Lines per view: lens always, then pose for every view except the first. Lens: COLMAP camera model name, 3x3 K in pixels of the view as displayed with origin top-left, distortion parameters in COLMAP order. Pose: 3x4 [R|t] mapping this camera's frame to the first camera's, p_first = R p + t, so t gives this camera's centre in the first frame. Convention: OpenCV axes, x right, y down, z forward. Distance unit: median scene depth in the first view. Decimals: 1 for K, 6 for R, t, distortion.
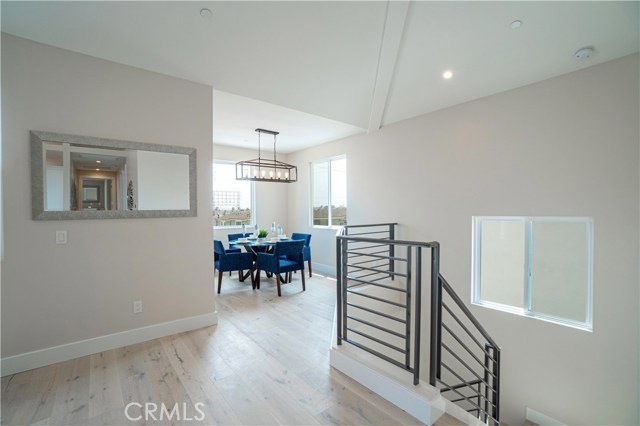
lens RADIAL K [[286.9, 0, 319.2], [0, 286.9, 217.7], [0, 0, 1]] dist [-0.051505, 0.000330]
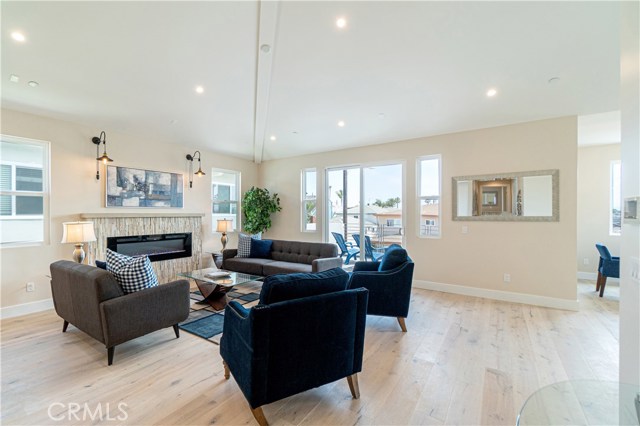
lens RADIAL K [[281.7, 0, 313.3], [0, 281.7, 215.9], [0, 0, 1]] dist [0.001141, 0.000271]
pose [[0.313580, 0.009726, -0.949512, 0.405615], [-0.024589, 0.999695, 0.002119, -0.004302], [0.949244, 0.022683, 0.313723, -0.431316]]
